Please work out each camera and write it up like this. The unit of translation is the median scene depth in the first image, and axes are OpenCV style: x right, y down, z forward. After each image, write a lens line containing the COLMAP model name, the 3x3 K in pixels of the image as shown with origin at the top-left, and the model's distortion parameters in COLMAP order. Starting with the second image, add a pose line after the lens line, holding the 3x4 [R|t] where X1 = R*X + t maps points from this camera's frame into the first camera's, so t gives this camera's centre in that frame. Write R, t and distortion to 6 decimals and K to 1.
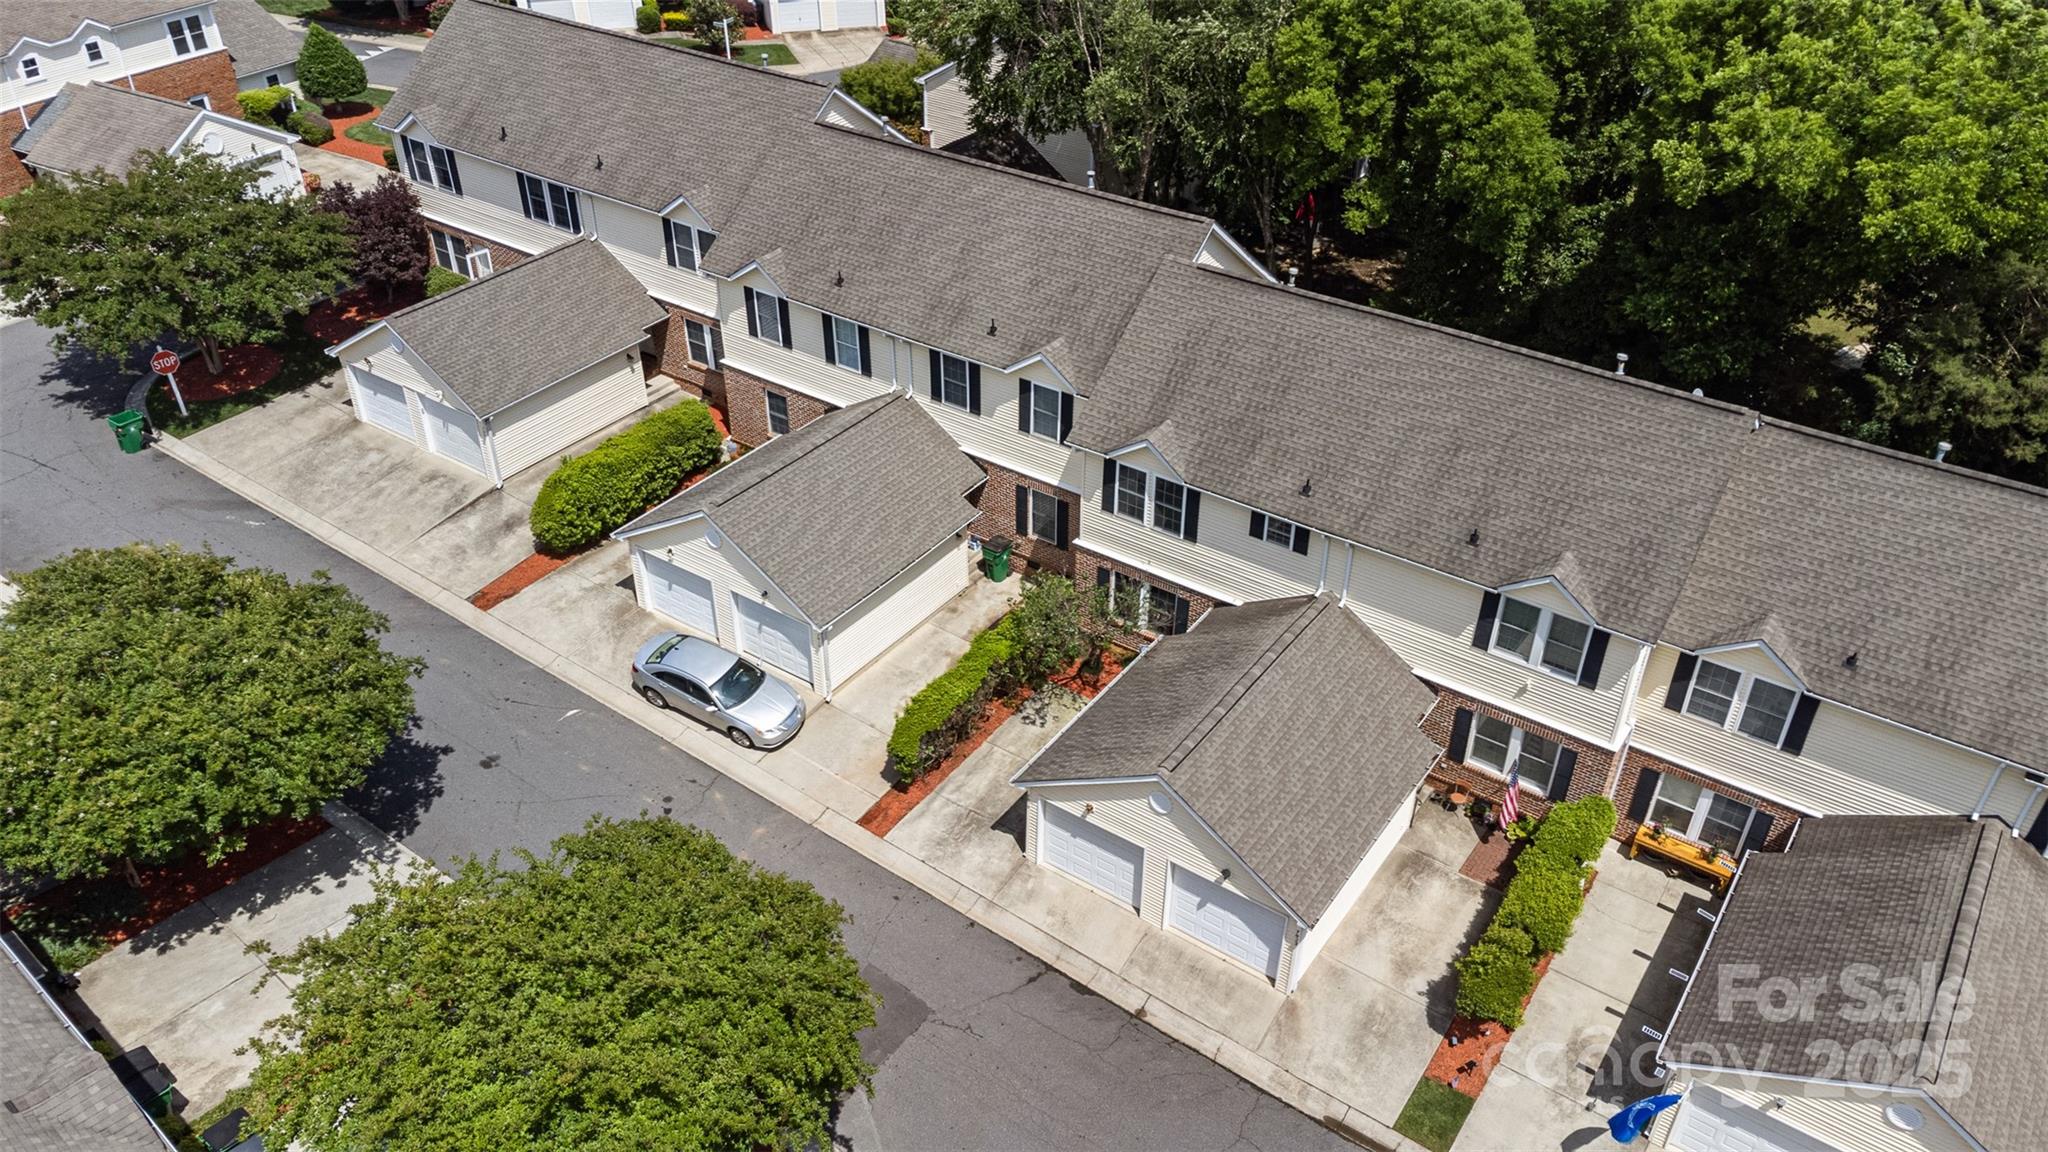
lens RADIAL K [[1527.9, 0, 1024.0], [0, 1527.9, 576.0], [0, 0, 1]] dist [0.052079, 0.002462]
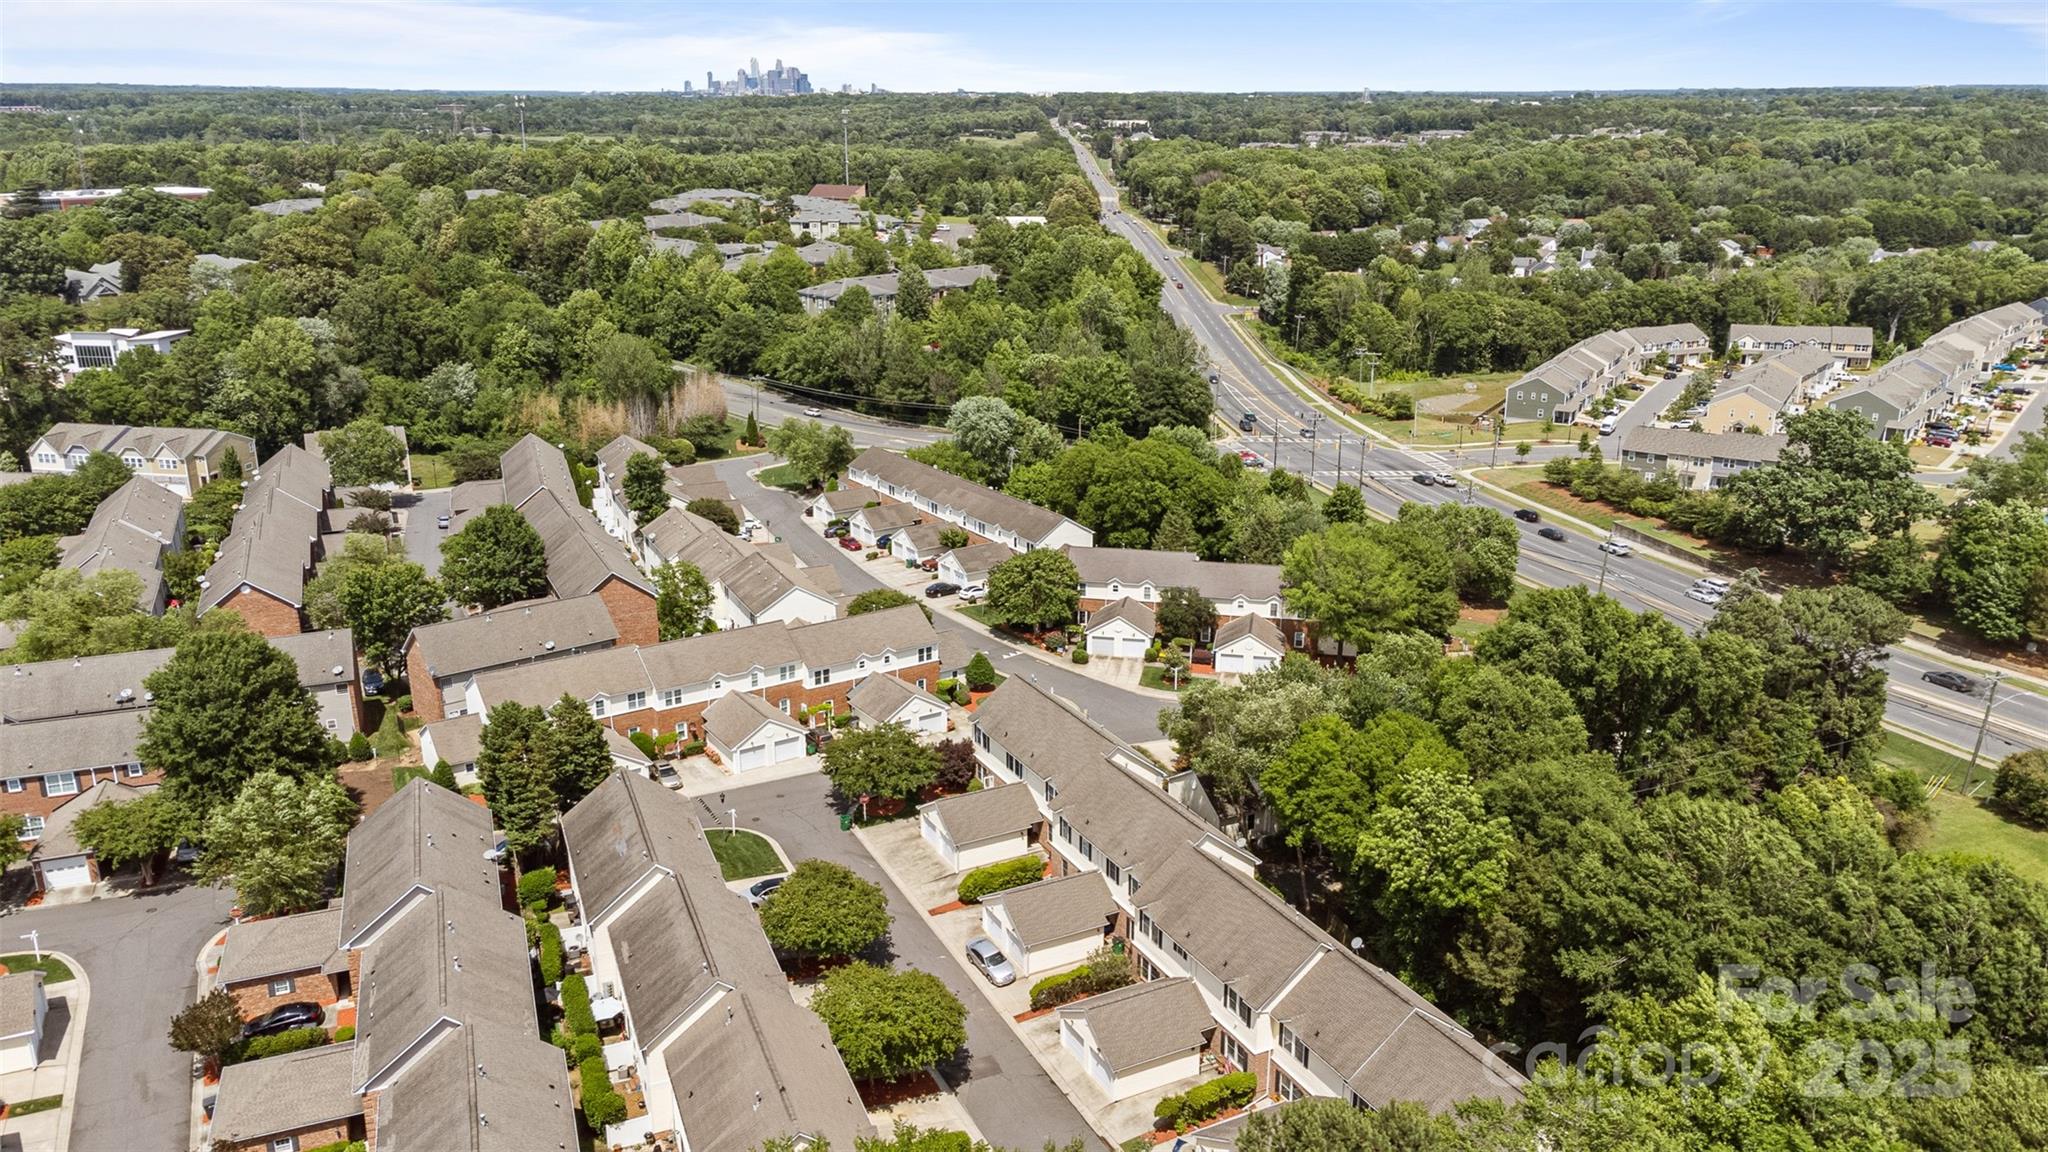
lens RADIAL K [[1527.9, 0, 1024.0], [0, 1527.9, 576.0], [0, 0, 1]] dist [0.052079, 0.002462]
pose [[0.885368, 0.137536, -0.444081, 0.785244], [-0.264721, 0.934395, -0.238387, 0.055340], [0.382161, 0.328618, 0.863692, -1.258442]]
